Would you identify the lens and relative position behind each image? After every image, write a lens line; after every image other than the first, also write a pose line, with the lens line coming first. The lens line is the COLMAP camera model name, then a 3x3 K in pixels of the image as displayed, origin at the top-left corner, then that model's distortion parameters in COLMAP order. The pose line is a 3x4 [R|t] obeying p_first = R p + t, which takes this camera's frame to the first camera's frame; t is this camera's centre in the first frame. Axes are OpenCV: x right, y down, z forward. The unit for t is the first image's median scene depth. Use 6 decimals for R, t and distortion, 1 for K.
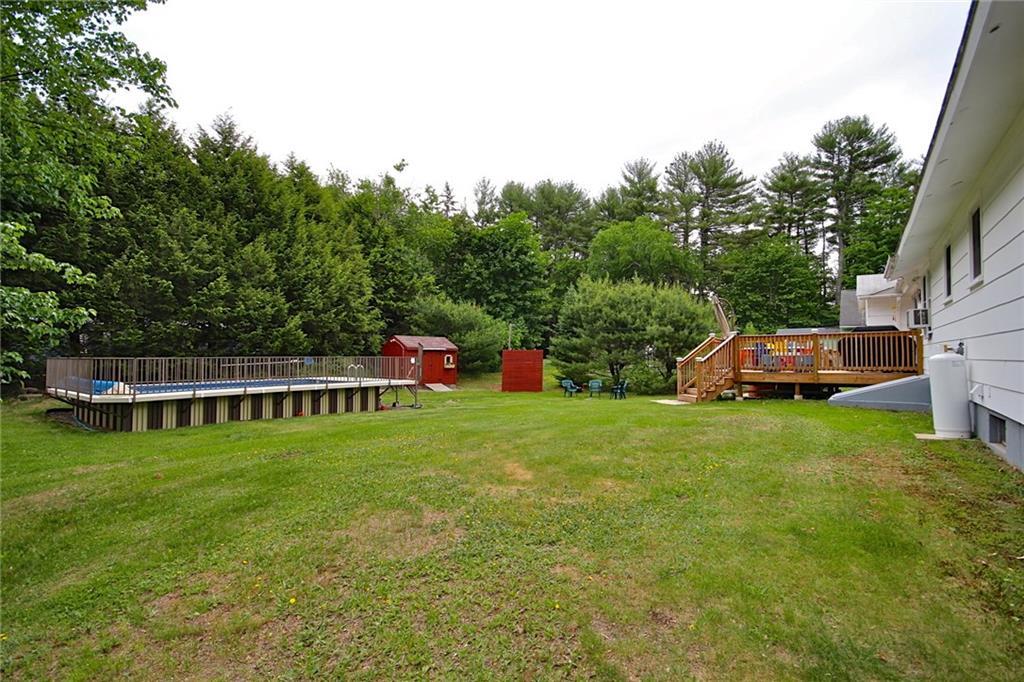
lens RADIAL K [[472.1, 0, 510.6], [0, 472.1, 346.9], [0, 0, 1]] dist [0.000559, -0.000021]
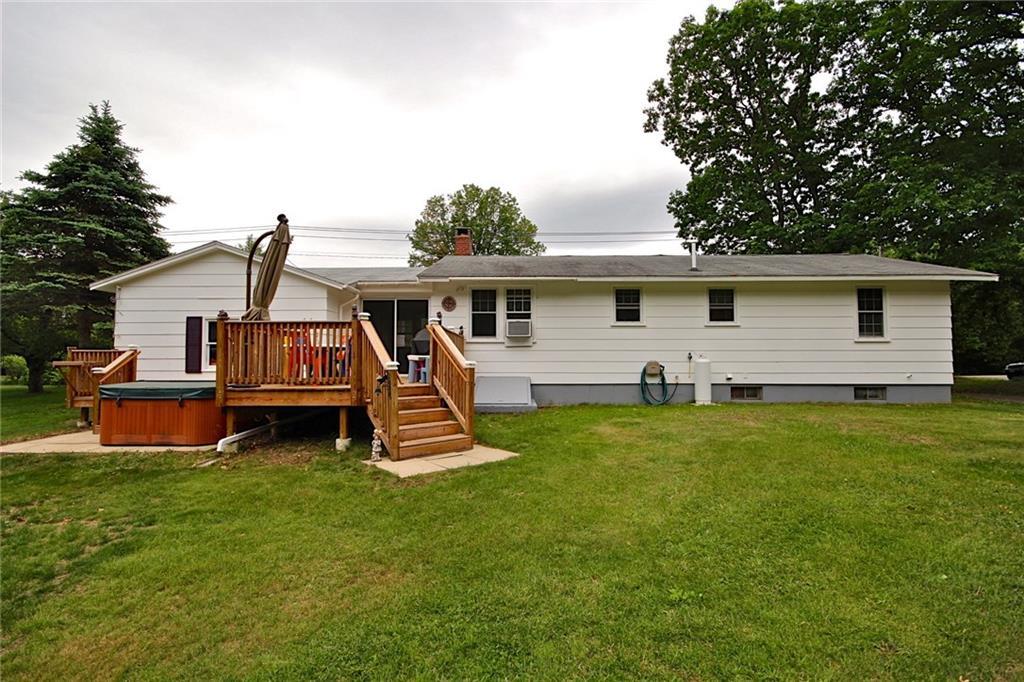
lens RADIAL K [[477.3, 0, 511.3], [0, 477.3, 345.5], [0, 0, 1]] dist [0.001582, -0.000085]
pose [[-0.577756, 0.025806, 0.815802, -0.018106], [-0.015188, 0.998987, -0.042357, 0.005913], [-0.816068, -0.036863, -0.576779, 0.294924]]
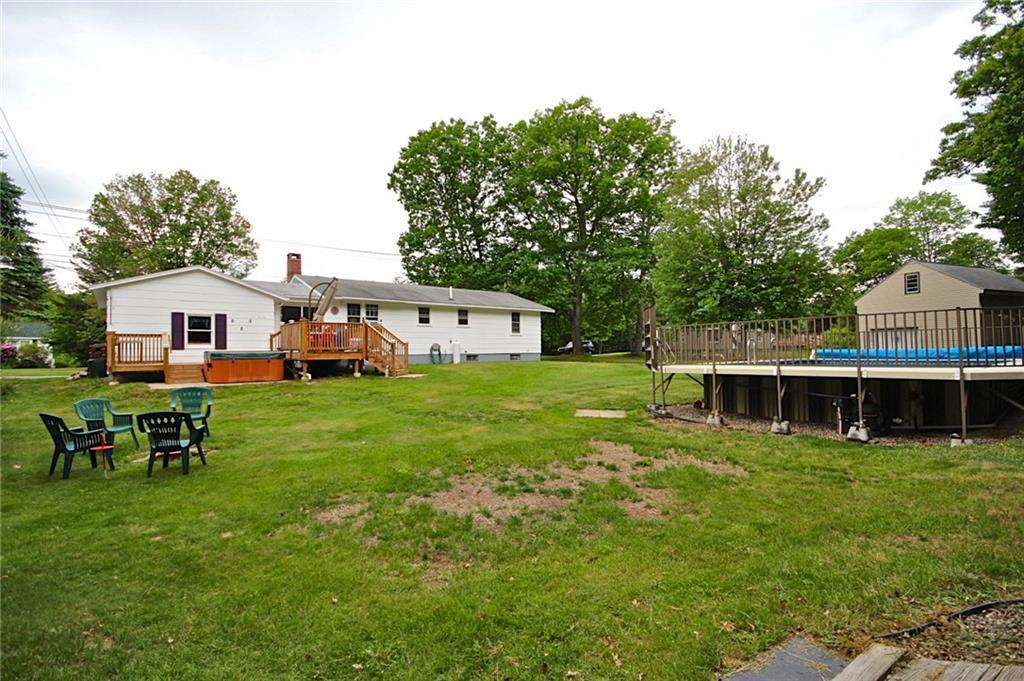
lens RADIAL K [[477.3, 0, 511.3], [0, 477.3, 345.0], [0, 0, 1]] dist [0.001582, -0.000085]
pose [[-0.966812, 0.011665, 0.255223, -0.058982], [0.004396, 0.999569, -0.029036, 0.017273], [-0.255451, -0.026950, -0.966446, 0.519700]]
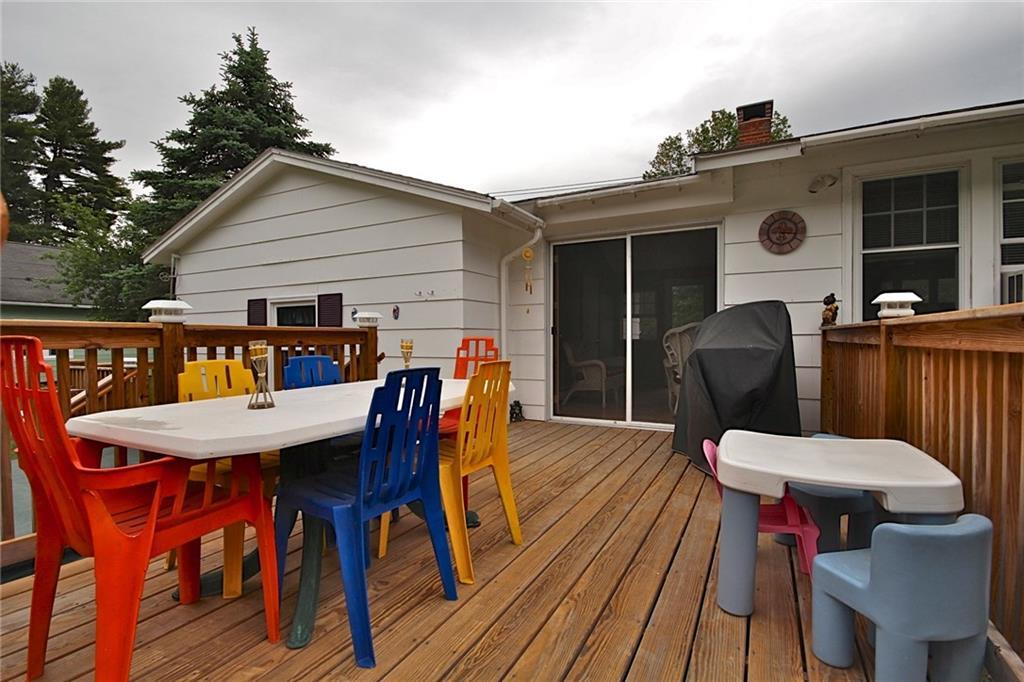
lens RADIAL K [[477.0, 0, 510.8], [0, 477.0, 343.7], [0, 0, 1]] dist [-0.012576, -0.000516]
pose [[-0.148933, -0.013115, 0.988760, 0.102237], [-0.012803, 0.999854, 0.011333, -0.004104], [-0.988764, -0.010971, -0.149079, 0.248827]]
